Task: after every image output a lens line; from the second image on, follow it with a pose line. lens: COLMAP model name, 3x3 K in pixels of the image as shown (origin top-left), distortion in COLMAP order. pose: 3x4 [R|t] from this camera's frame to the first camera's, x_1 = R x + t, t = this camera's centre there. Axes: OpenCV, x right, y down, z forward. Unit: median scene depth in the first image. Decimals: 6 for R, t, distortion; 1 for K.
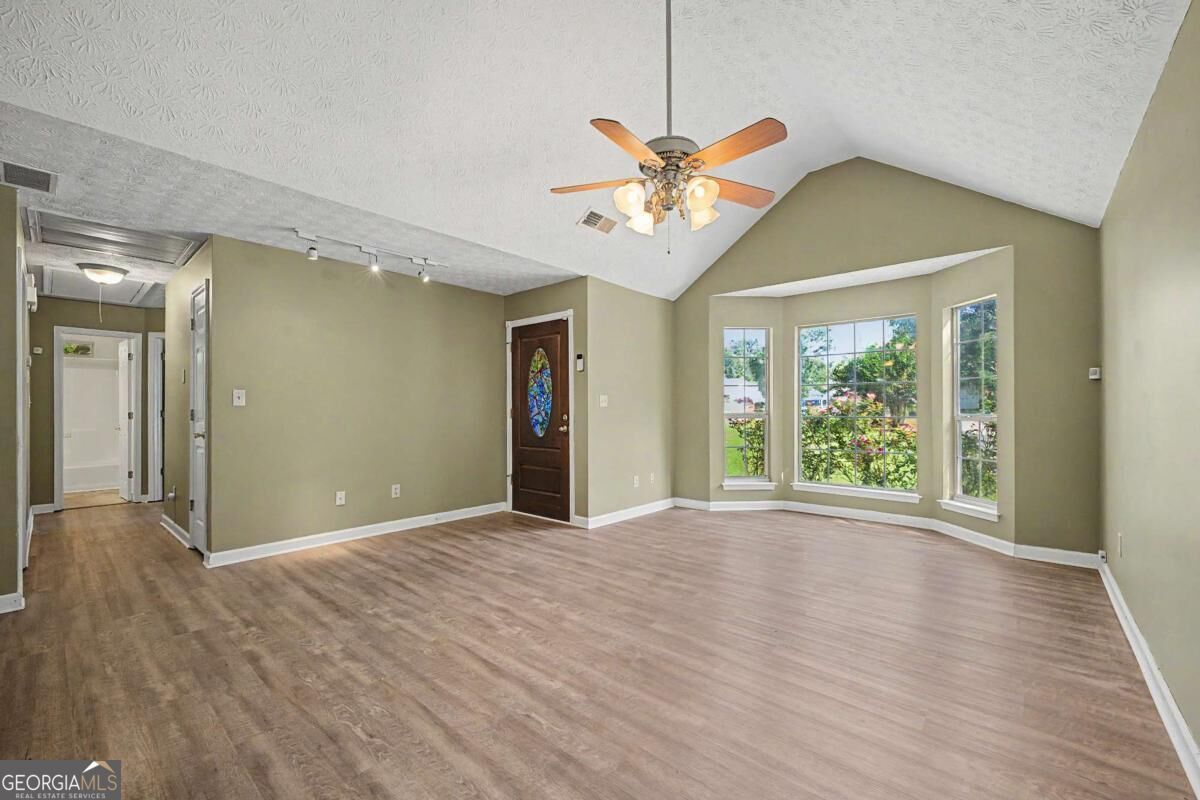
lens RADIAL K [[484.3, 0, 600.7], [0, 484.3, 404.3], [0, 0, 1]] dist [-0.001271, -0.000164]
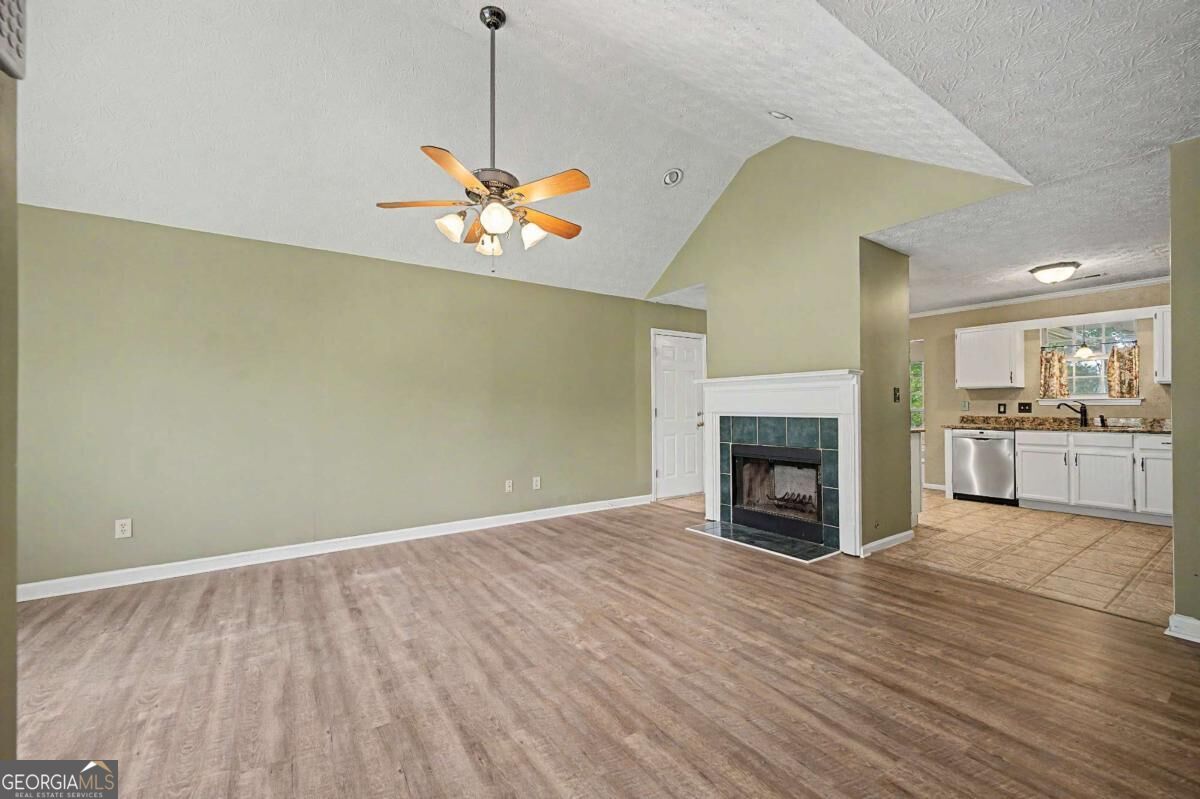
lens RADIAL K [[484.3, 0, 600.7], [0, 484.3, 403.1], [0, 0, 1]] dist [-0.001271, -0.000164]
pose [[-0.969747, 0.010101, 0.243905, -0.366836], [0.007335, 0.999898, -0.012249, 0.011571], [-0.244004, -0.010089, -0.969722, 1.988602]]
